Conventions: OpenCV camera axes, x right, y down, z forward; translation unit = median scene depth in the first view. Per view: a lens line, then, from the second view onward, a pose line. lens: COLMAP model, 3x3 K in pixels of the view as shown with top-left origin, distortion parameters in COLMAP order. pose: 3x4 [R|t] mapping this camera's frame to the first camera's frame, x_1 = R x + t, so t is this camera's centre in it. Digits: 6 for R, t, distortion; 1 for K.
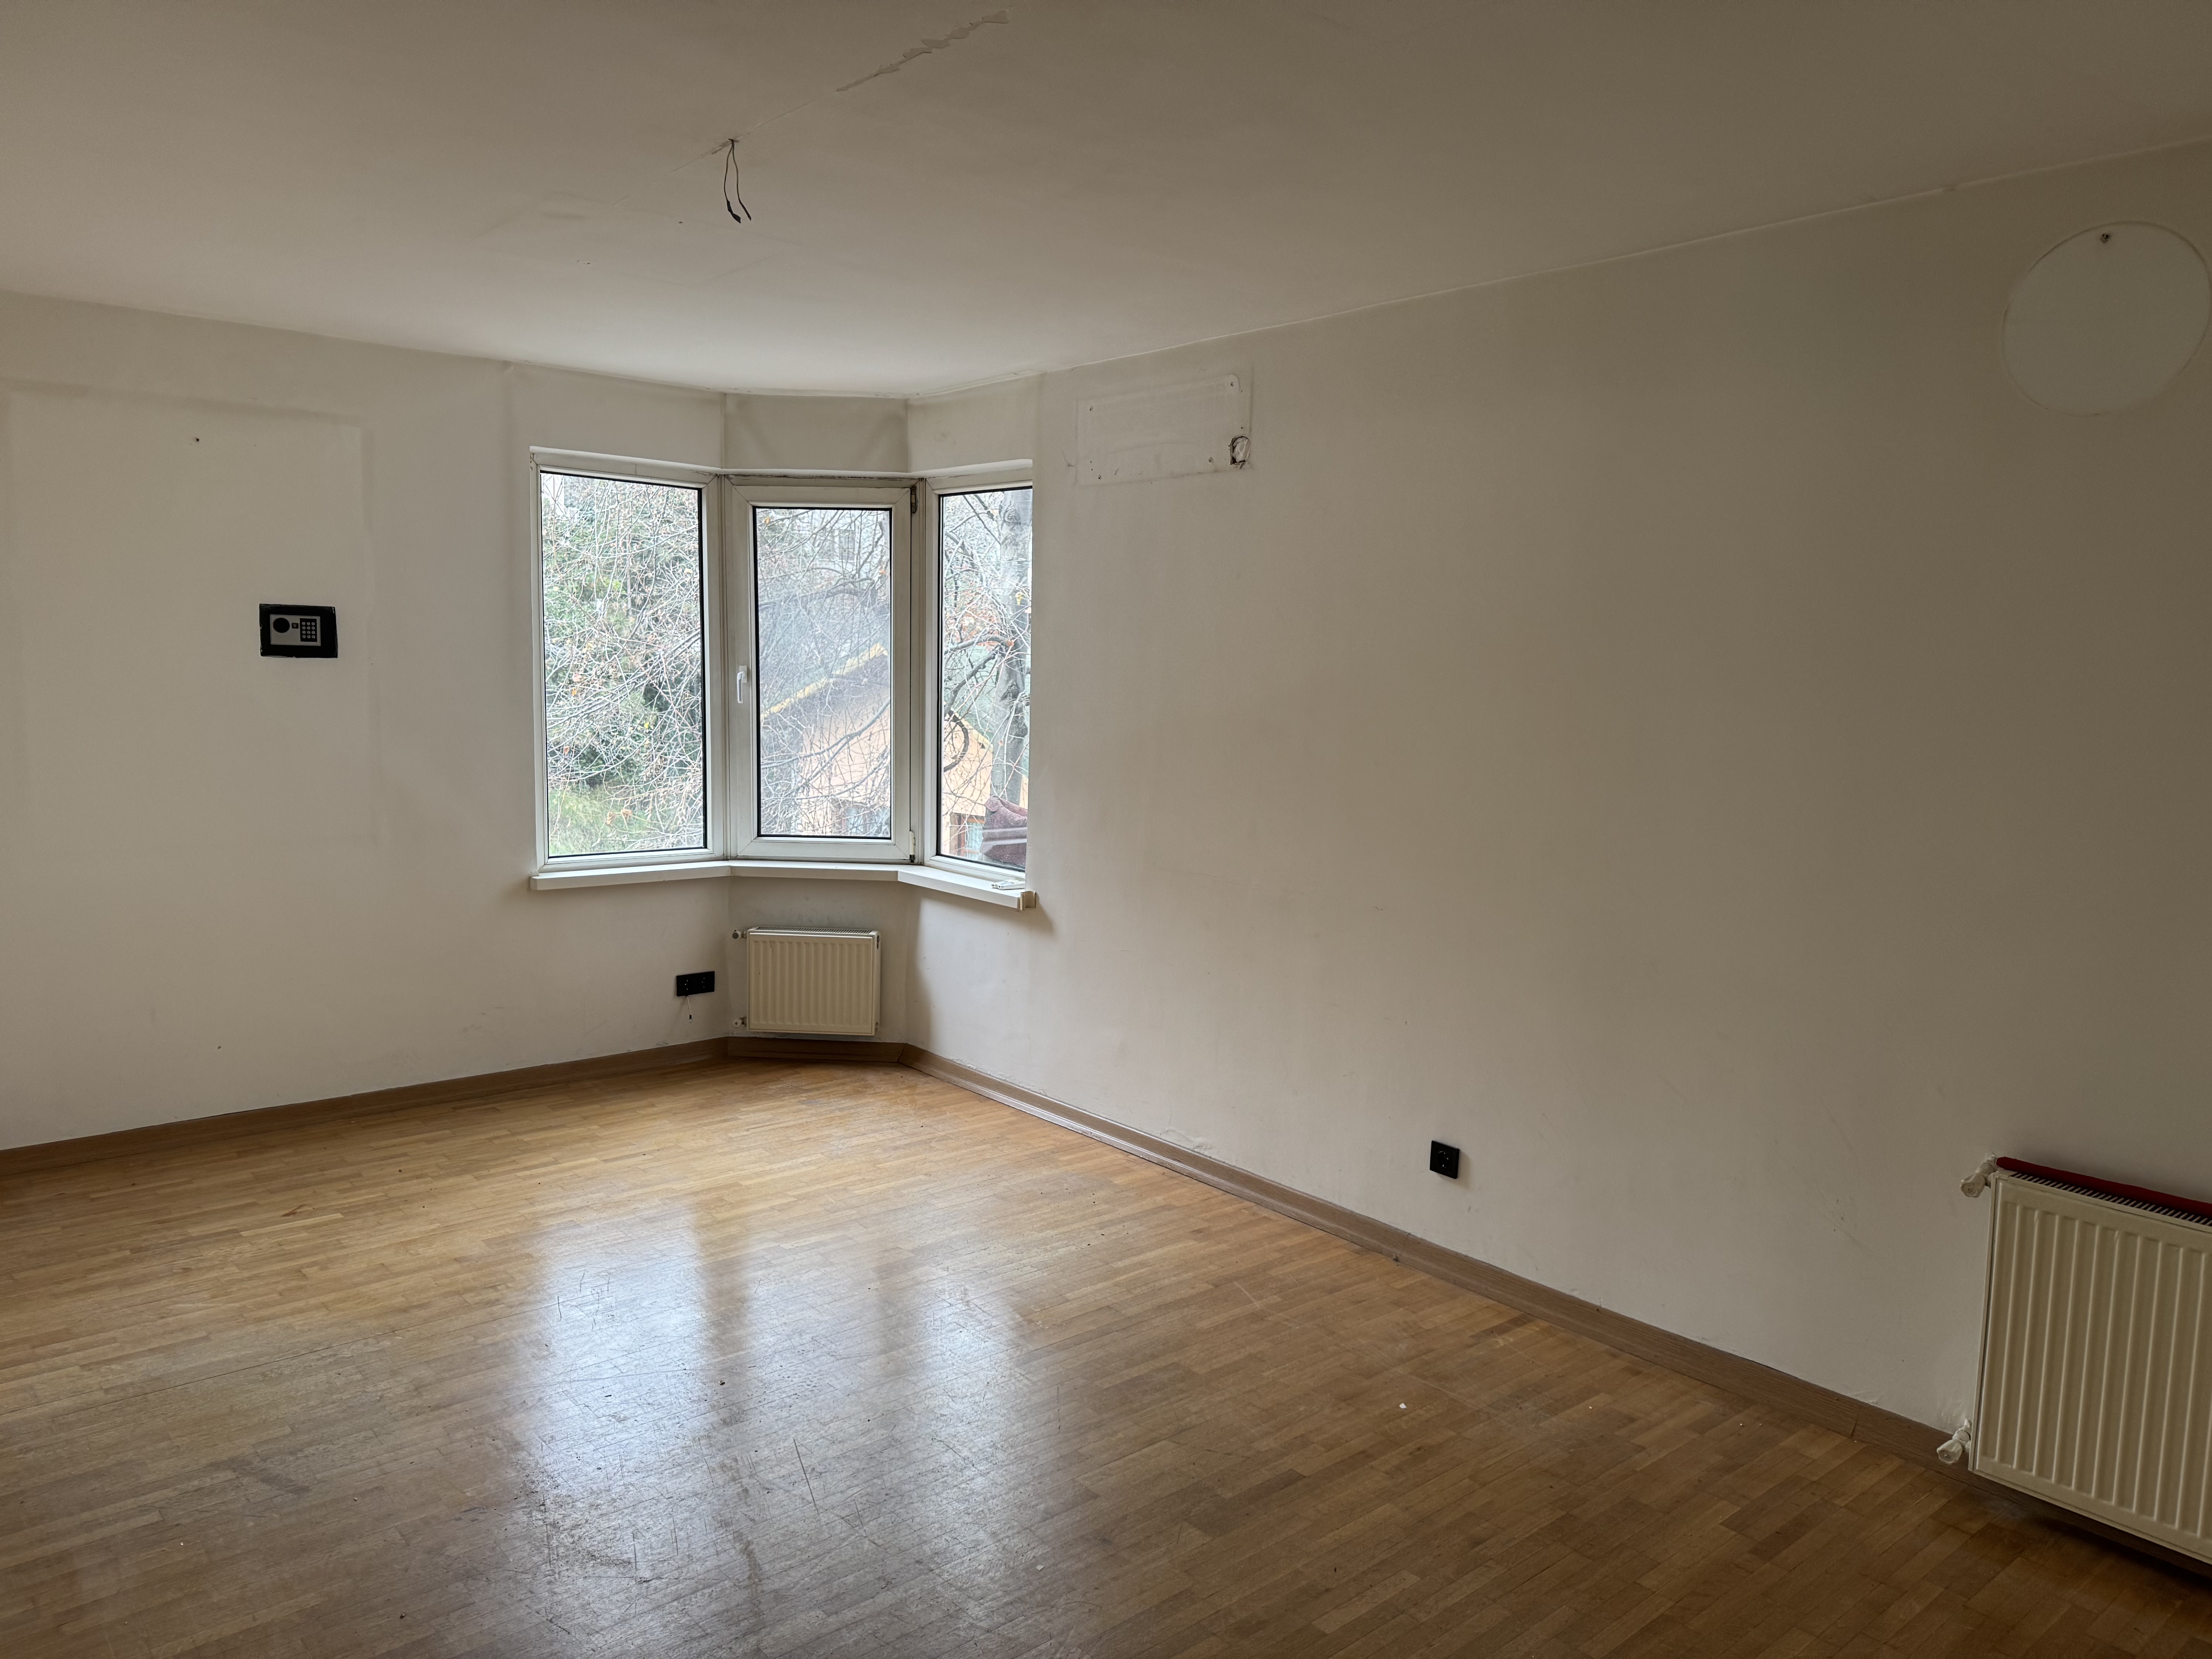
lens RADIAL K [[1546.2, 0, 1097.7], [0, 1546.2, 847.1], [0, 0, 1]] dist [0.000306, -0.006414]
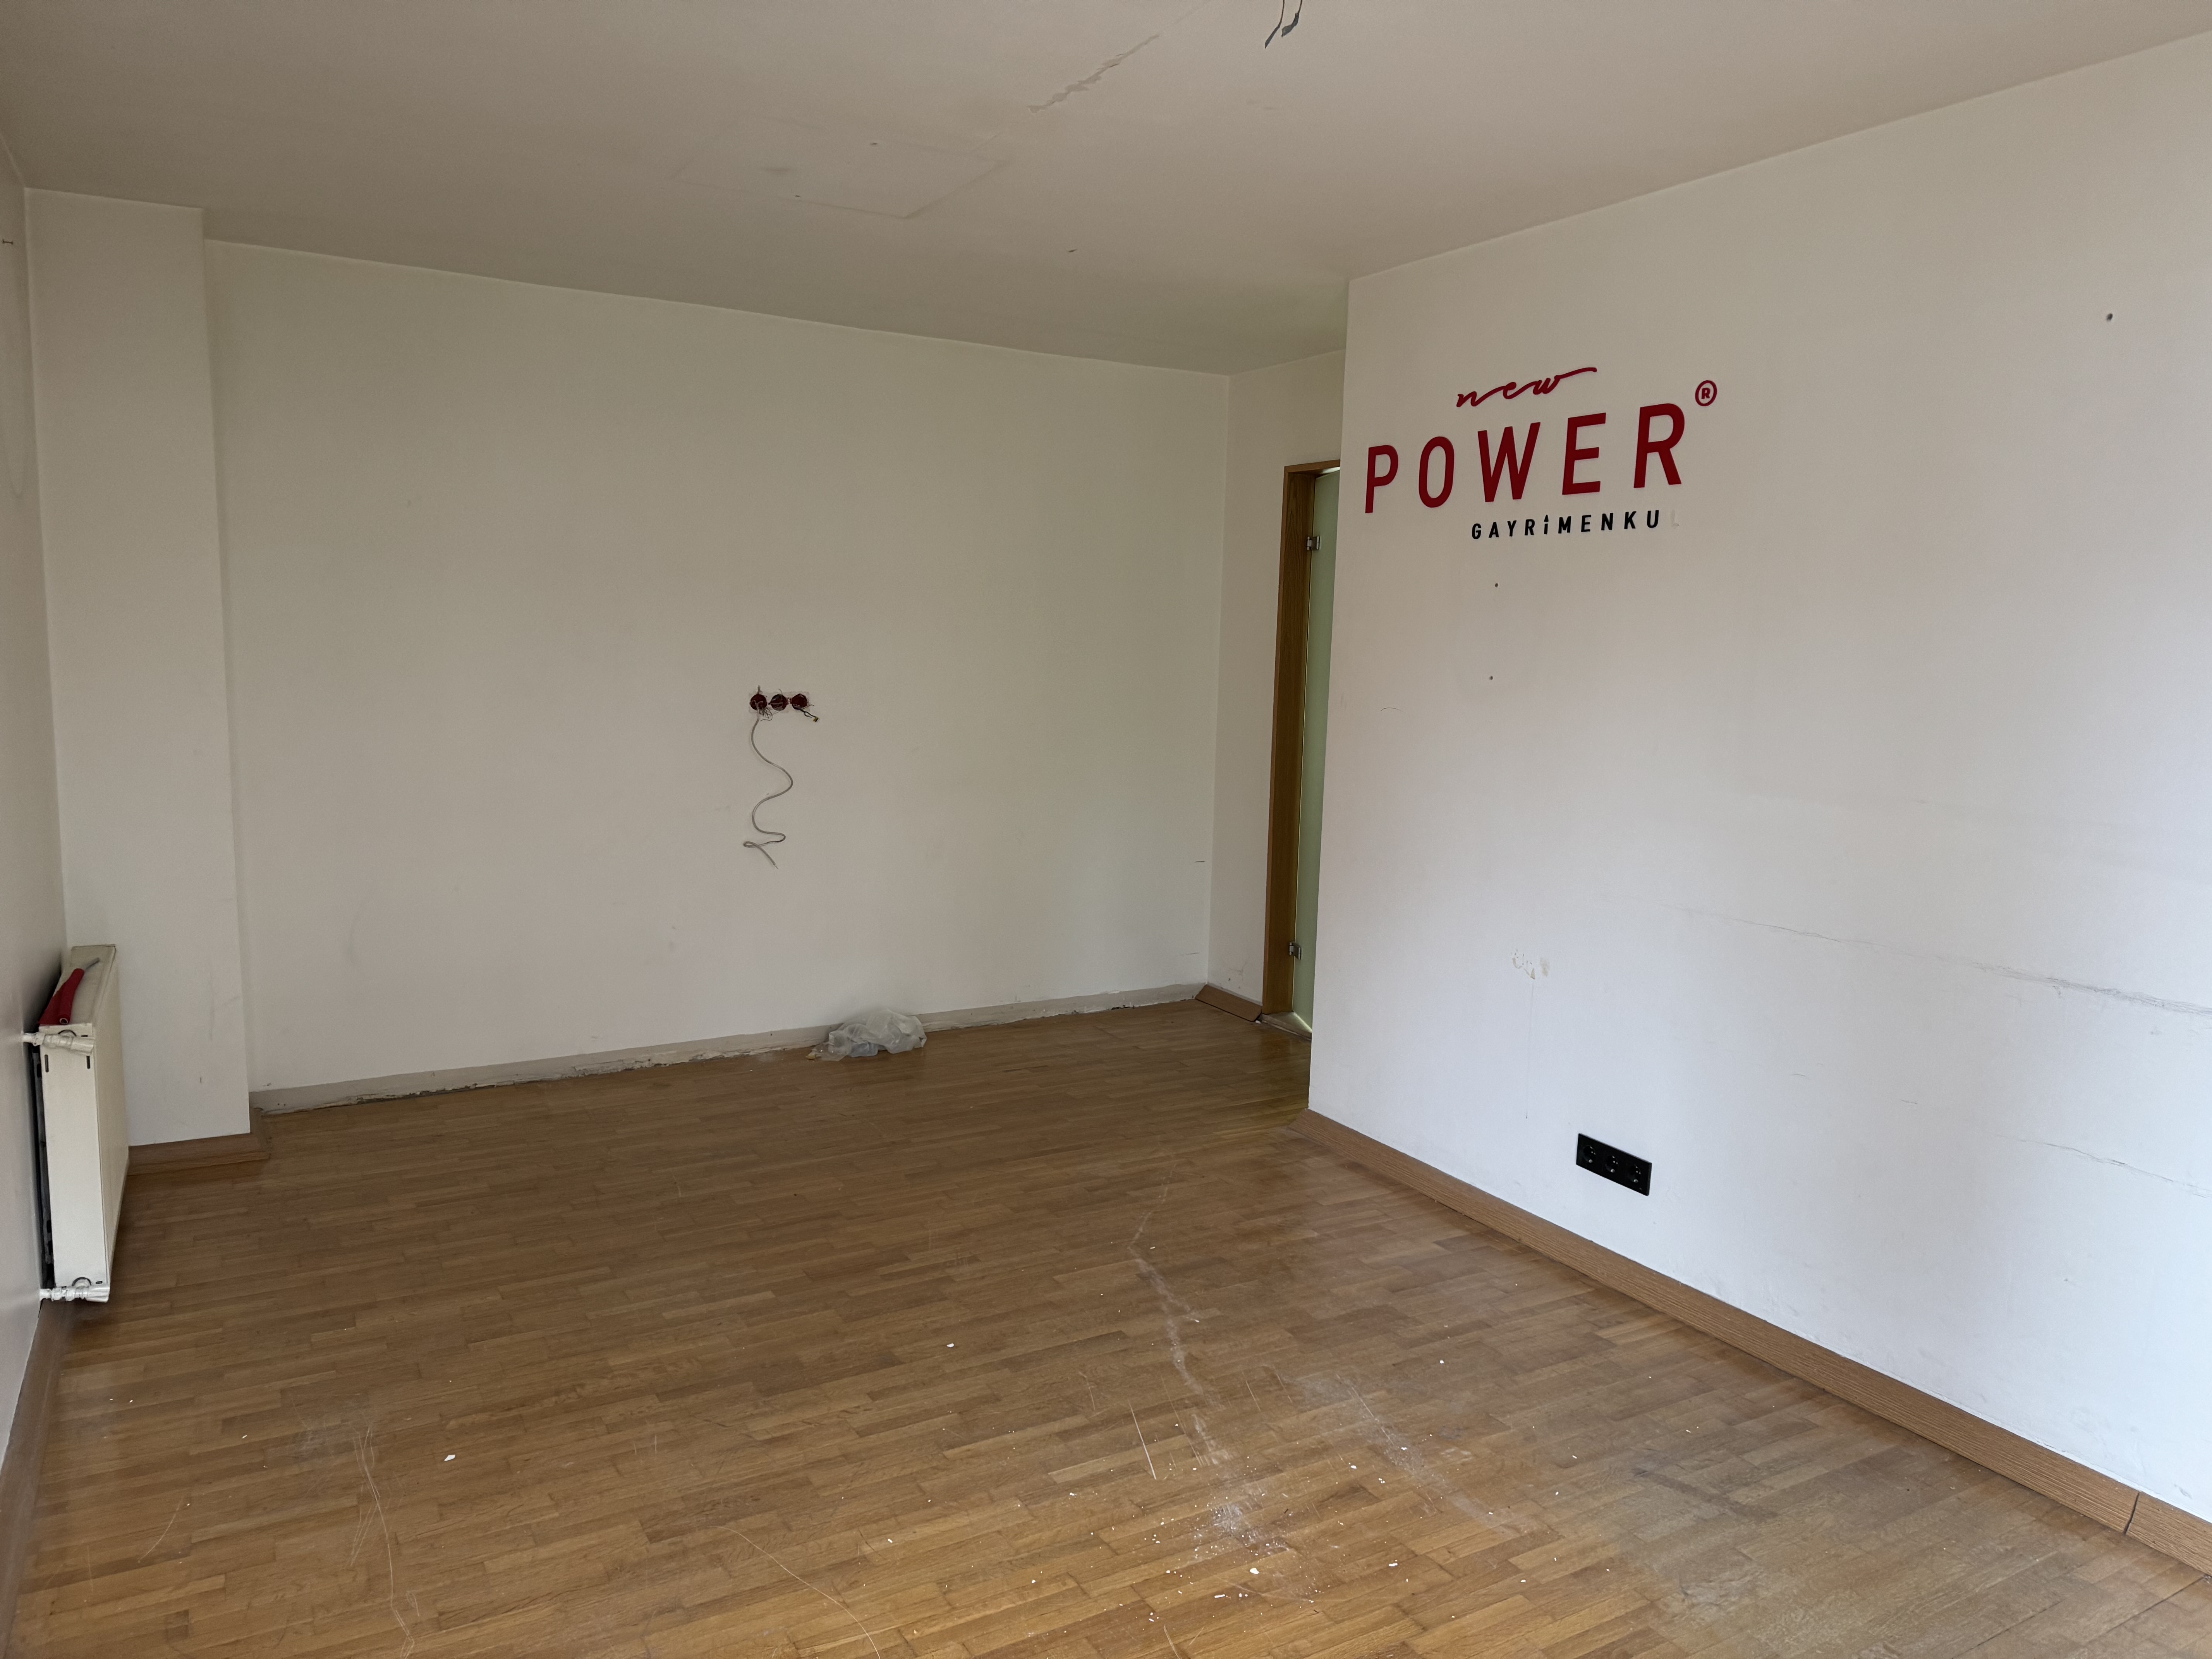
lens RADIAL K [[1546.2, 0, 1100.9], [0, 1546.2, 826.9], [0, 0, 1]] dist [0.000306, -0.006414]
pose [[-0.980215, -0.073966, 0.183598, -0.322508], [-0.027769, 0.969771, 0.242433, -0.215394], [-0.195980, 0.232538, -0.952637, 1.893298]]
